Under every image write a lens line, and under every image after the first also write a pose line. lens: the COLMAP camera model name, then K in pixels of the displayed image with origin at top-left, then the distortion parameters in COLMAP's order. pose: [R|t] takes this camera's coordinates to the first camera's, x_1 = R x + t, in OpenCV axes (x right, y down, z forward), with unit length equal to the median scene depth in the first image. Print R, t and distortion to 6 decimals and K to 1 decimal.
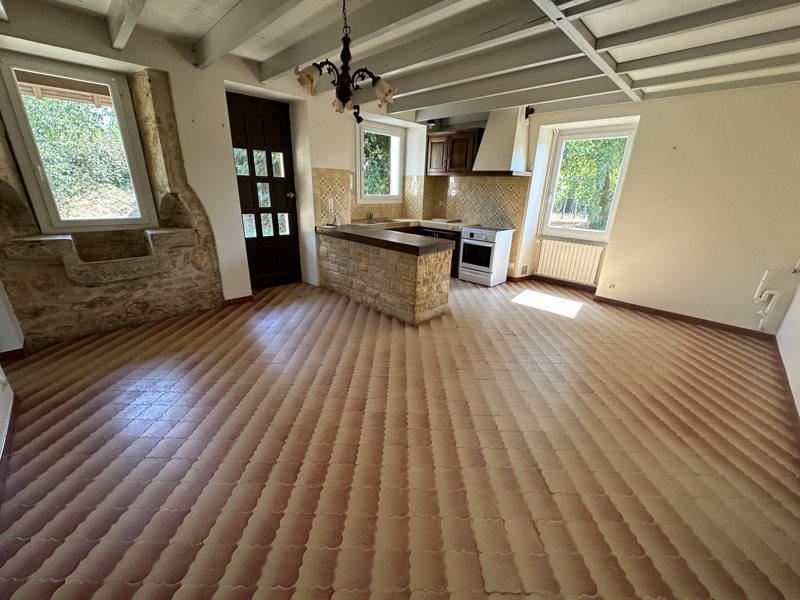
lens RADIAL K [[319.8, 0, 399.2], [0, 319.8, 301.6], [0, 0, 1]] dist [-0.000679, 0.000137]
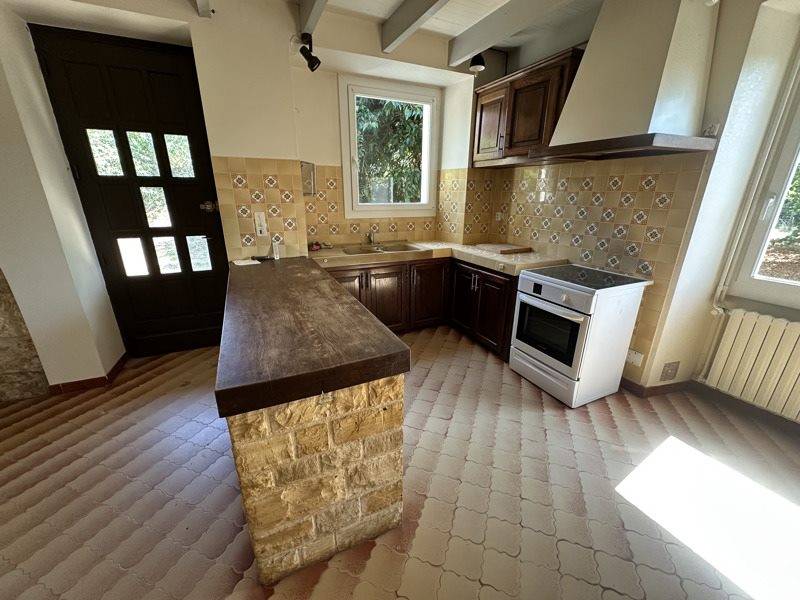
lens RADIAL K [[319.8, 0, 399.2], [0, 319.8, 301.6], [0, 0, 1]] dist [-0.000679, 0.000137]
pose [[0.941661, 0.086440, -0.325274, 0.187440], [-0.092331, 0.995725, -0.002687, -0.166153], [0.323651, 0.032564, 0.945616, 0.492284]]
